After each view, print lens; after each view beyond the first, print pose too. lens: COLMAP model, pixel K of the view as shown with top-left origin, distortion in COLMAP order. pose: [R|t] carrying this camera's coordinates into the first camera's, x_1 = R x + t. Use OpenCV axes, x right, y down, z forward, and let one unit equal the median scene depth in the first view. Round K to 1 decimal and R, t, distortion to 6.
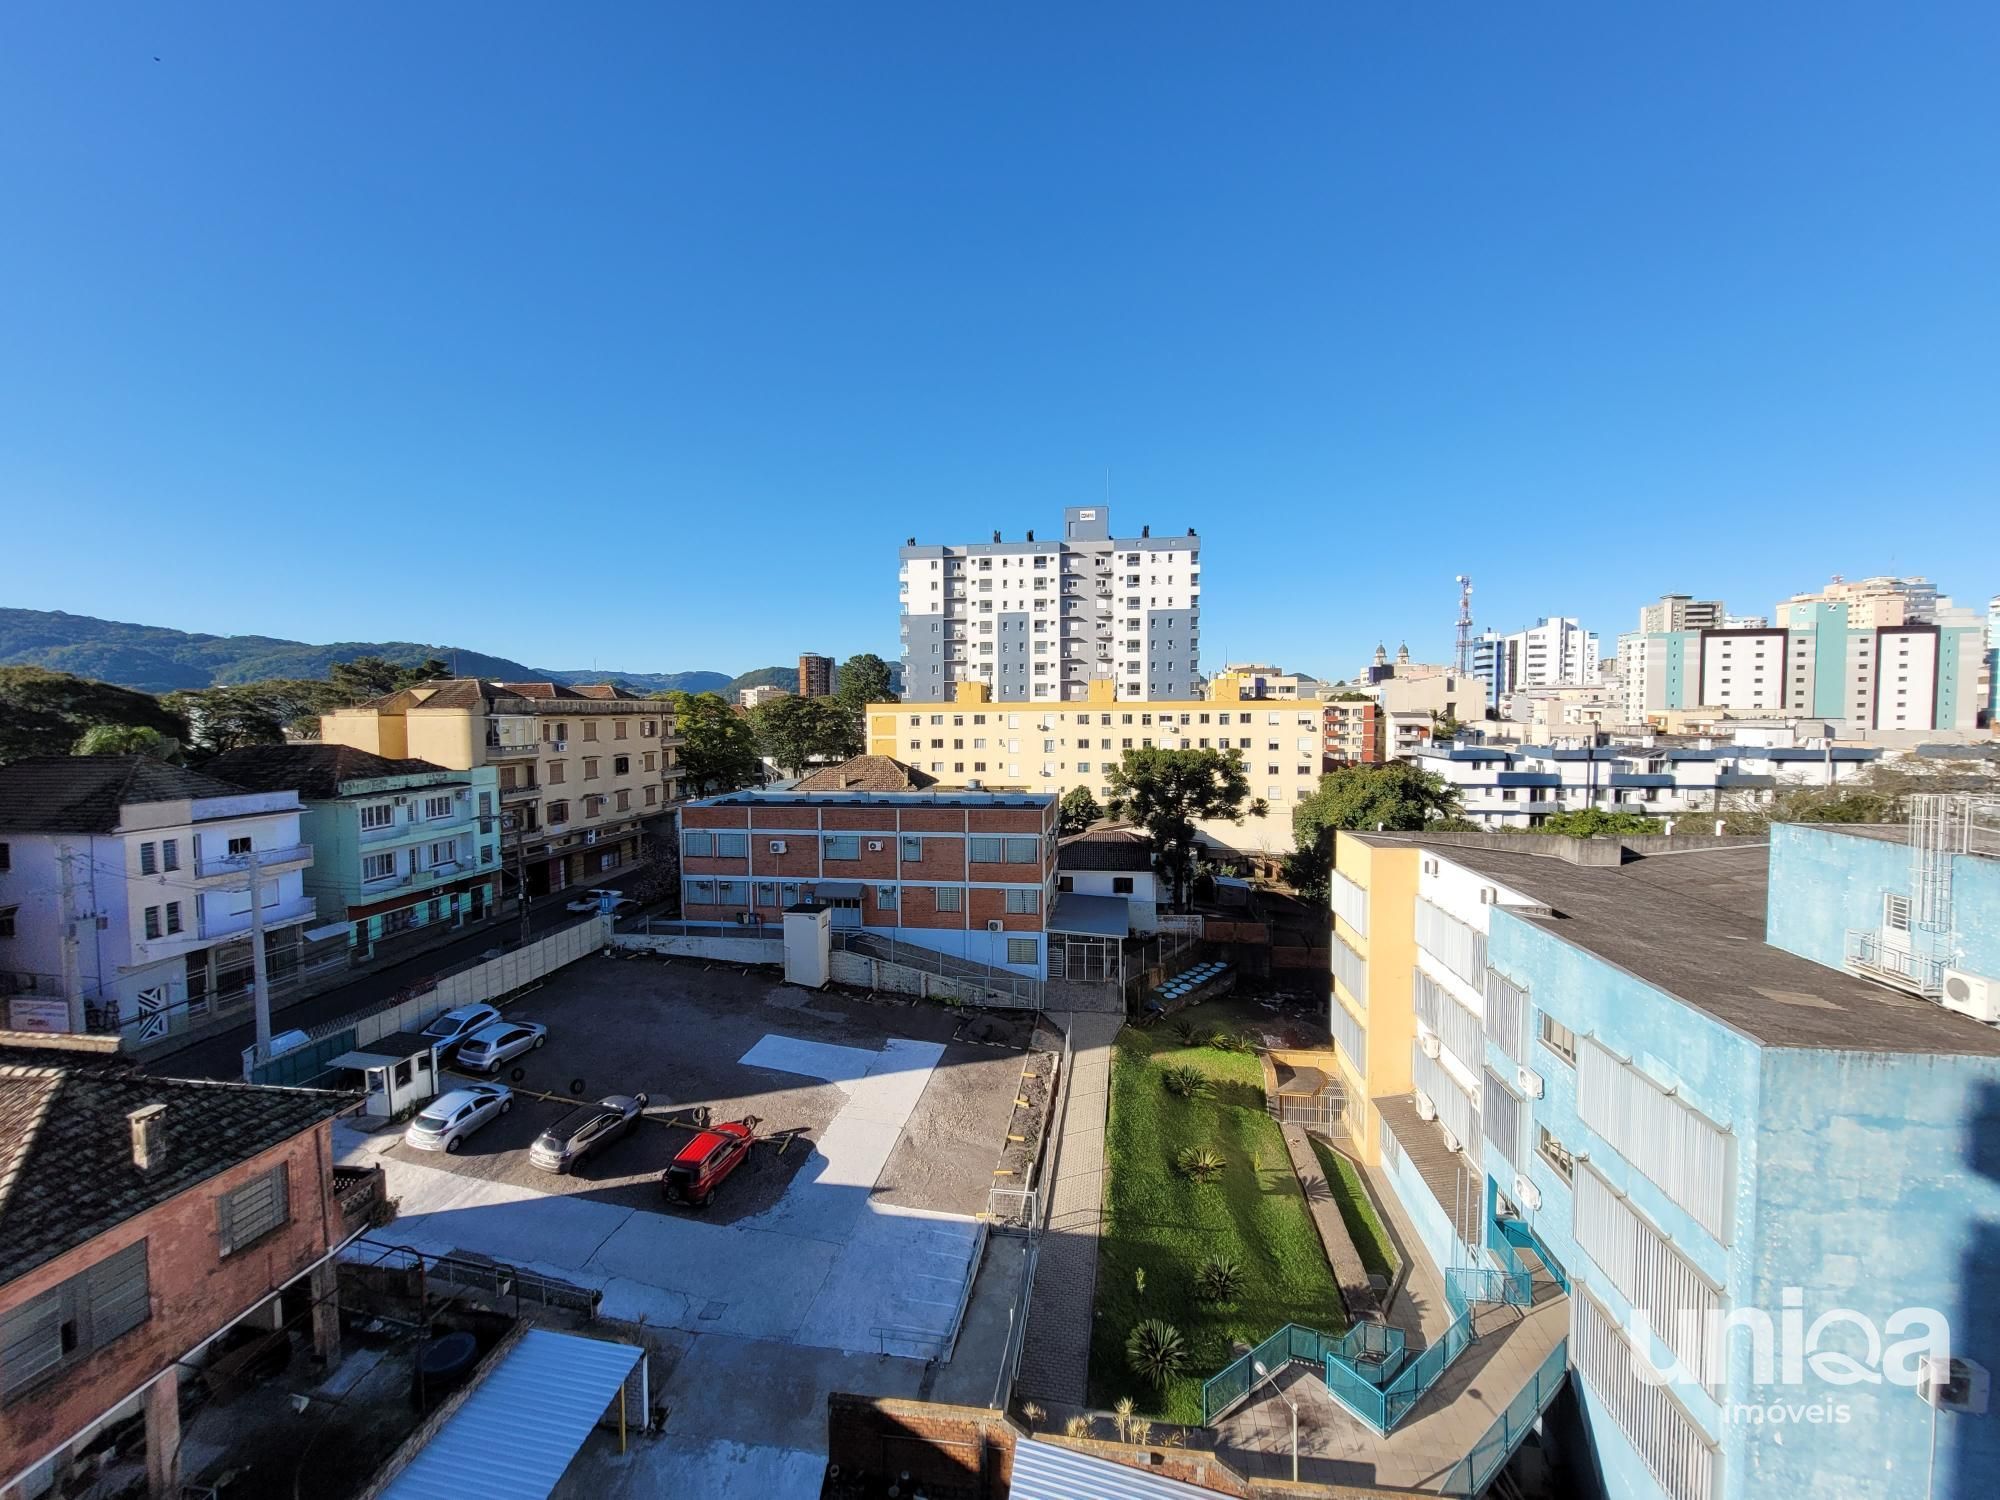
lens RADIAL K [[781.7, 0, 1011.8], [0, 781.7, 743.4], [0, 0, 1]] dist [-0.000142, -0.000719]
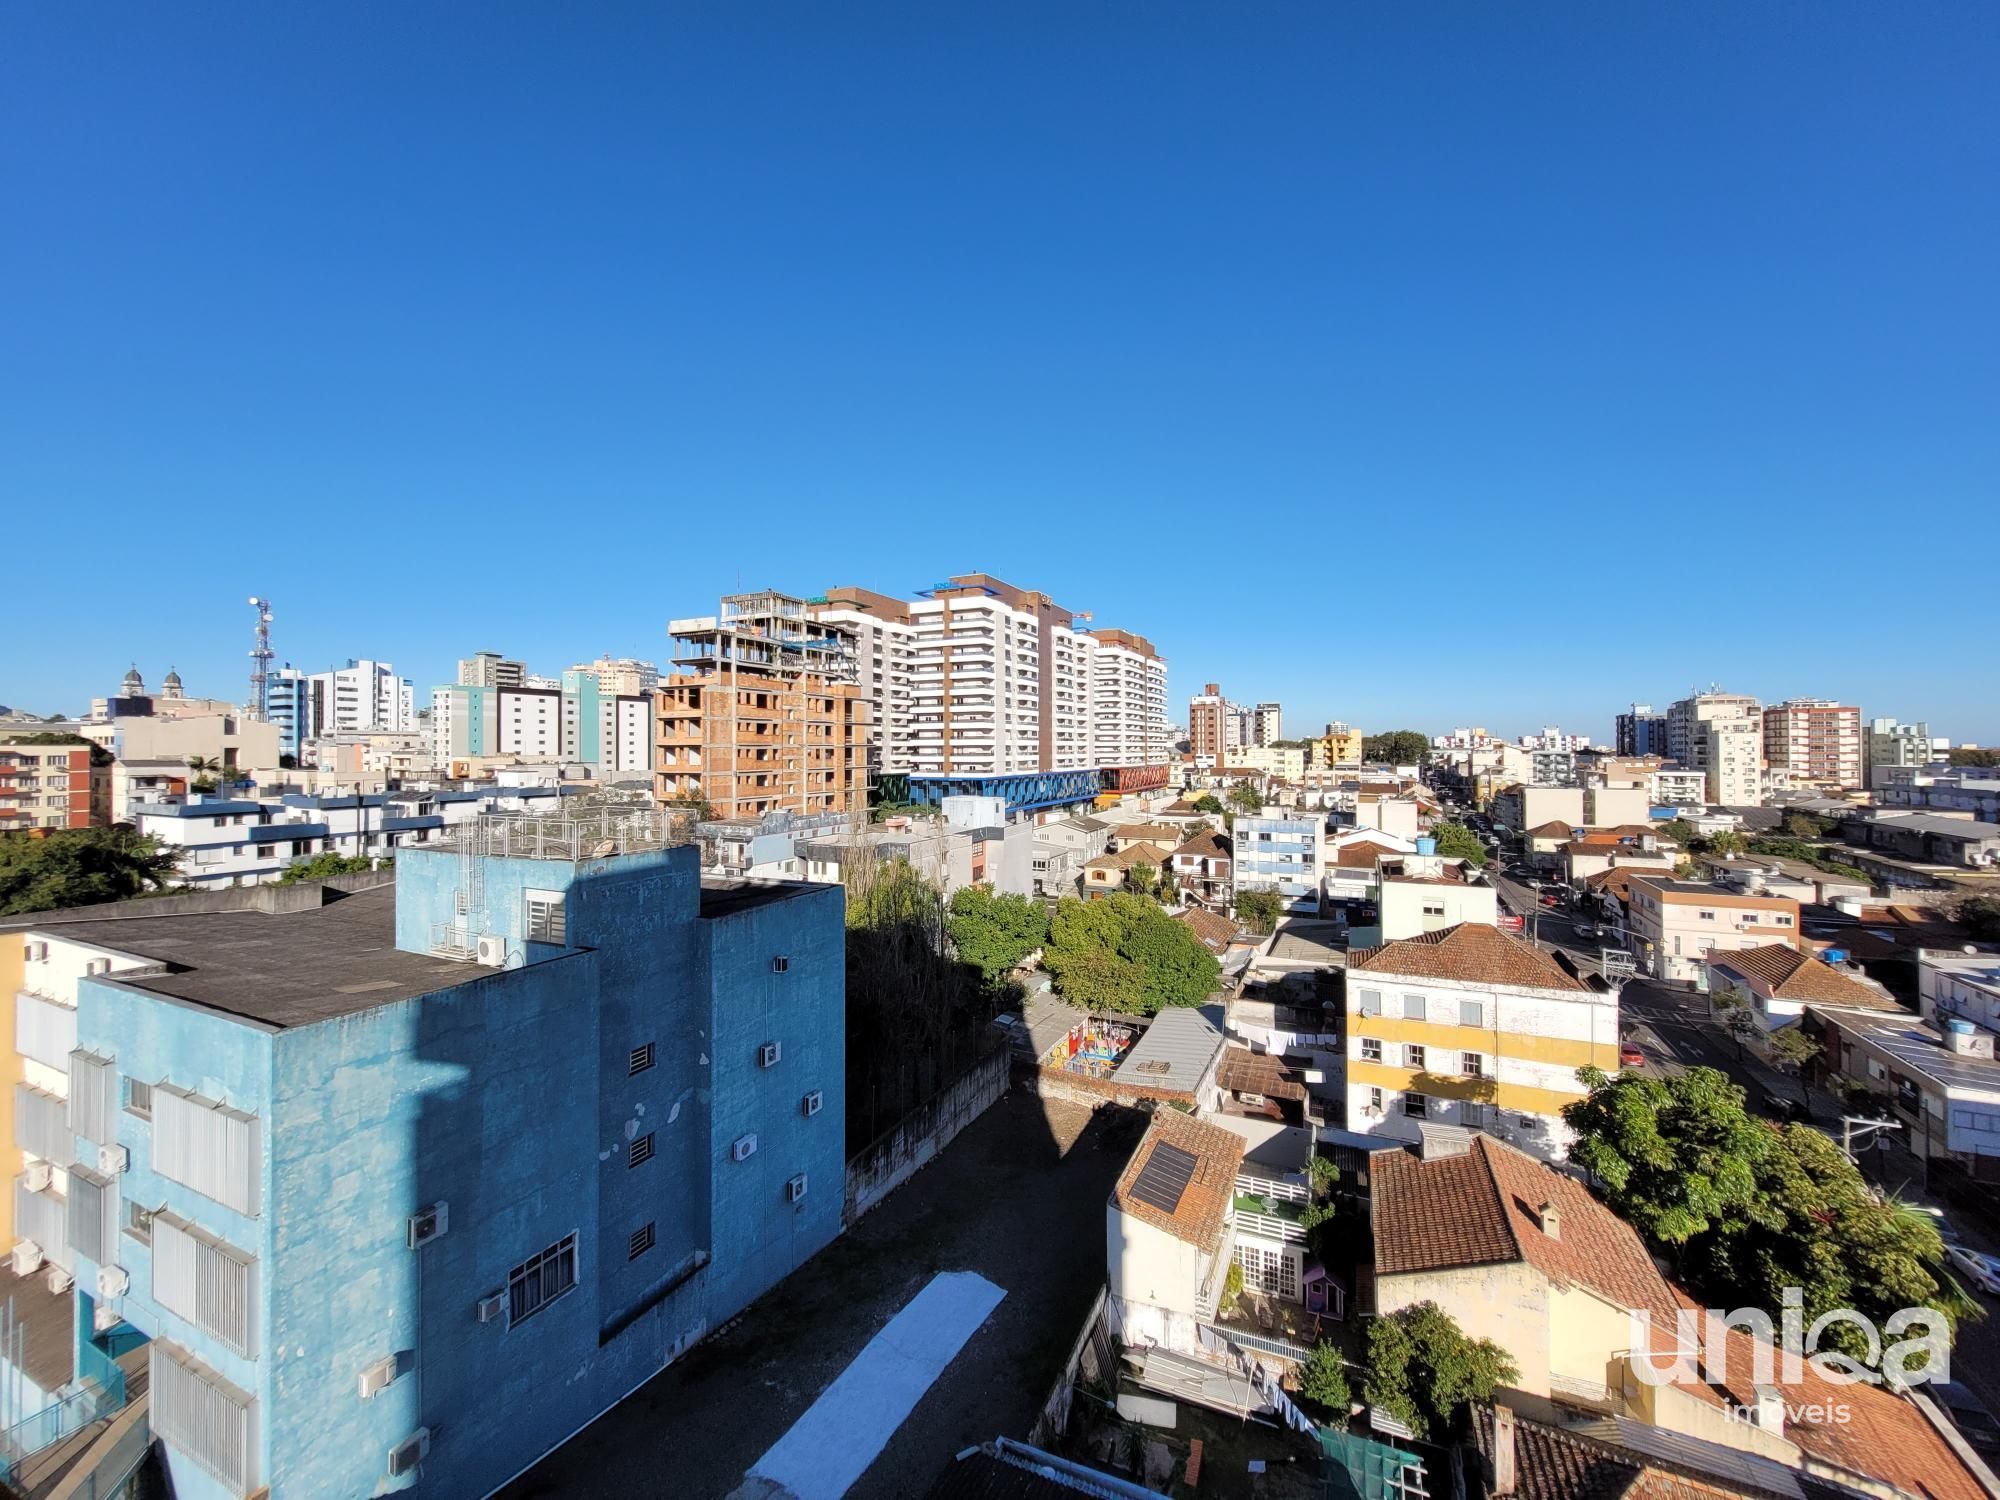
lens RADIAL K [[781.7, 0, 1011.8], [0, 781.7, 743.4], [0, 0, 1]] dist [-0.000142, -0.000719]
pose [[0.291224, 0.014762, 0.956541, 0.023404], [0.041948, 0.998722, -0.028184, 0.003397], [-0.955735, 0.048333, 0.290233, -0.090453]]
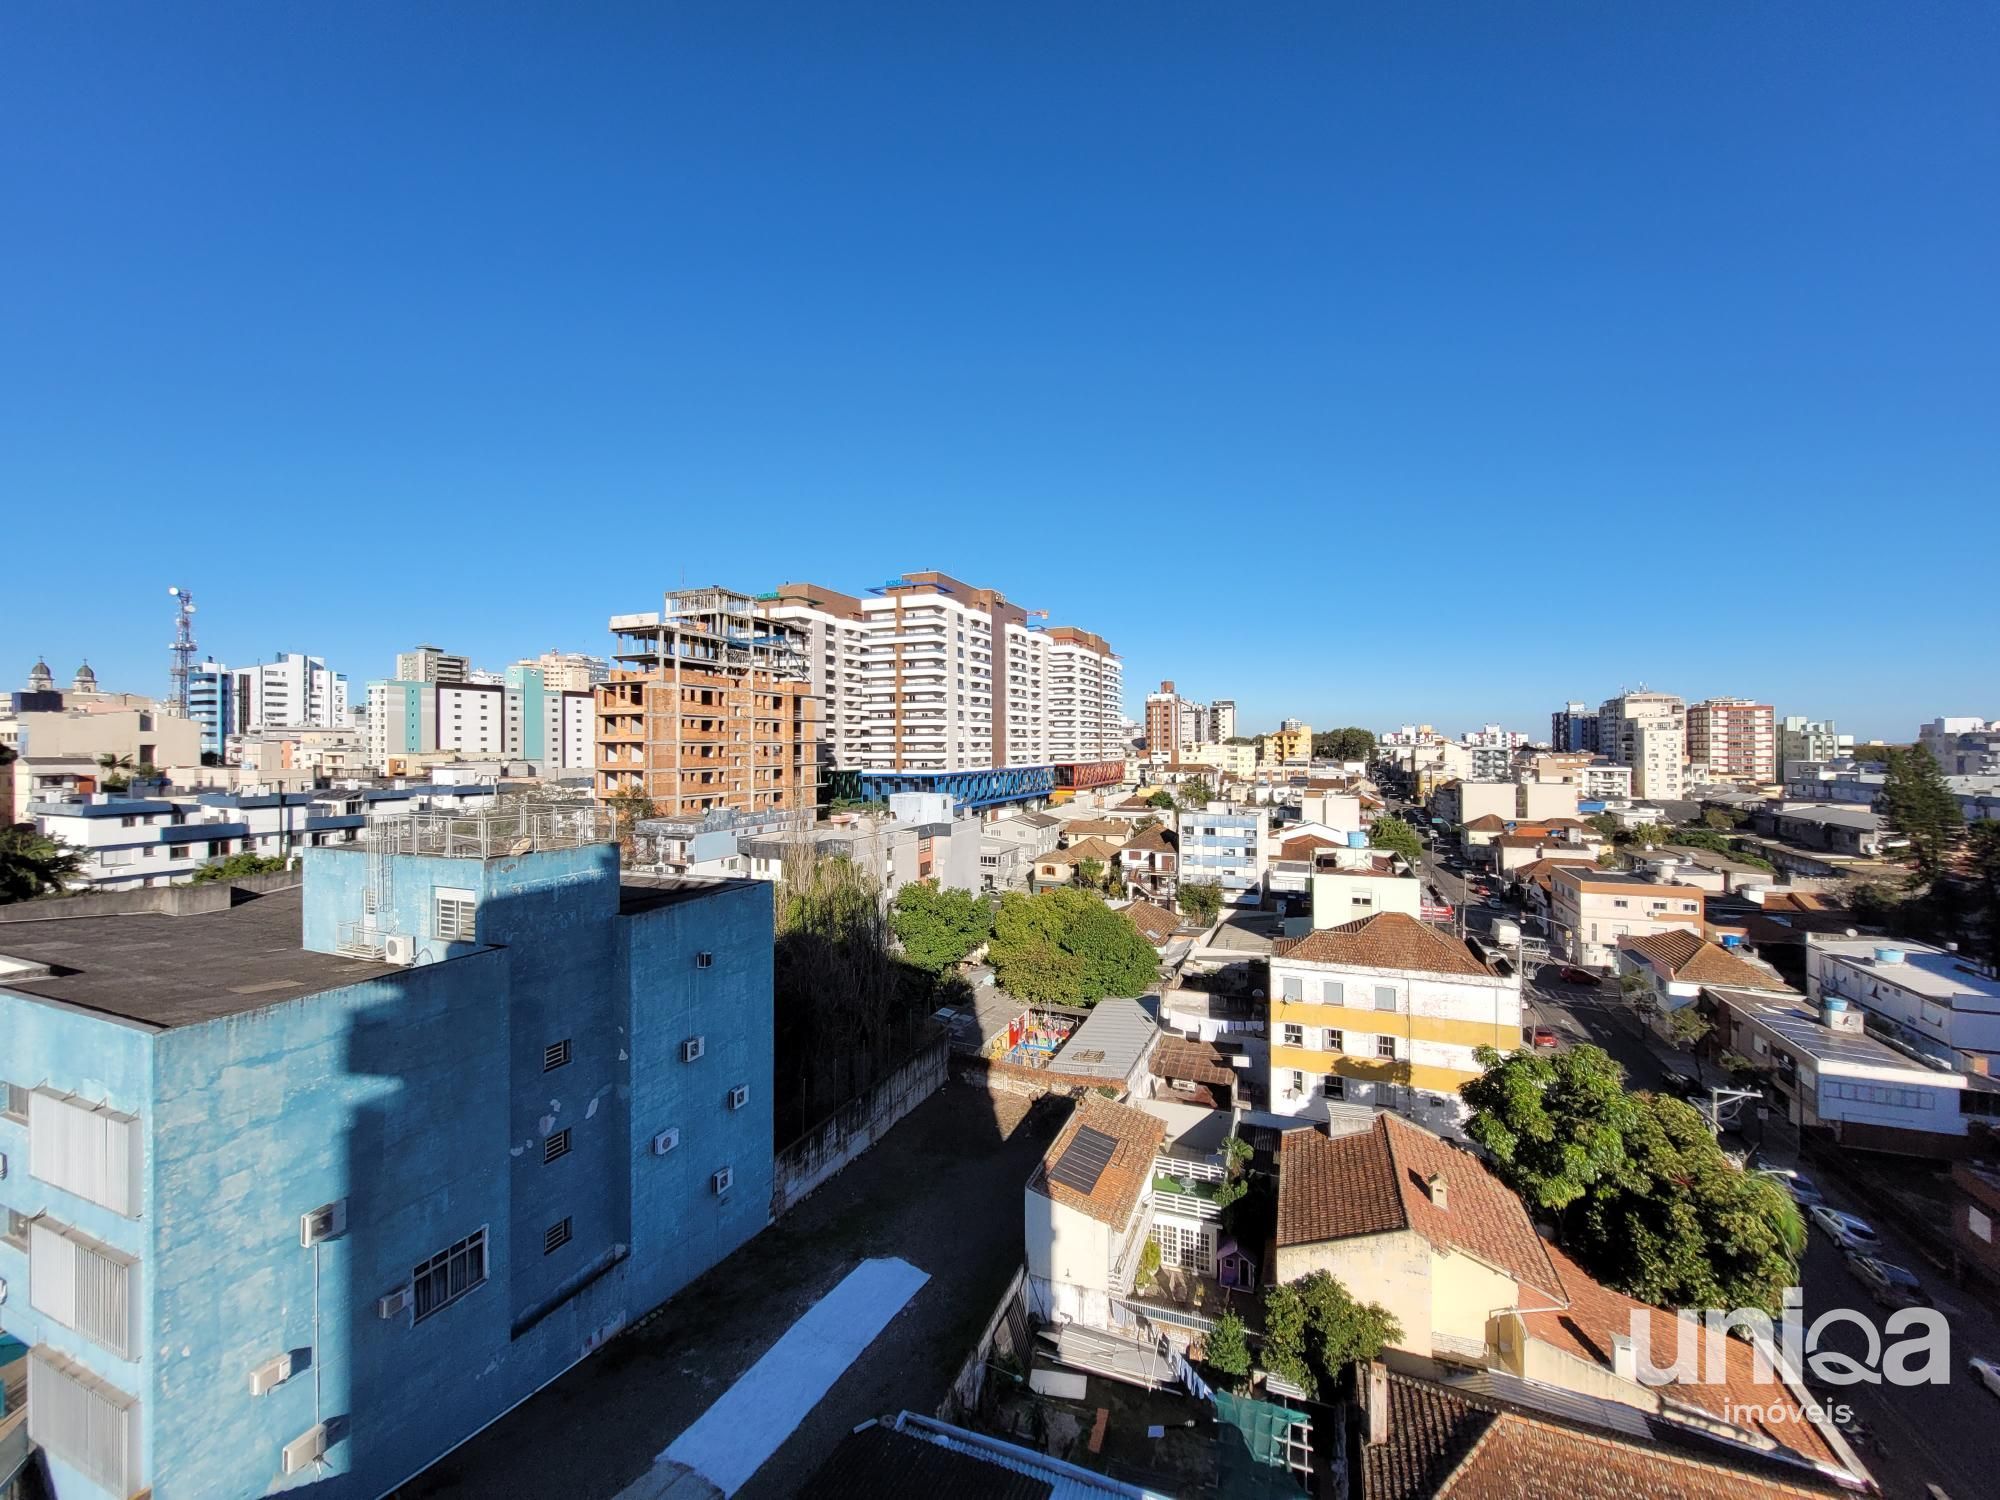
lens RADIAL K [[778.6, 0, 1010.9], [0, 778.6, 744.4], [0, 0, 1]] dist [0.000314, -0.000340]
pose [[0.244254, 0.009171, 0.969668, 0.020690], [0.043272, 0.998856, -0.020347, 0.003993], [-0.968745, 0.046930, 0.243578, -0.114355]]
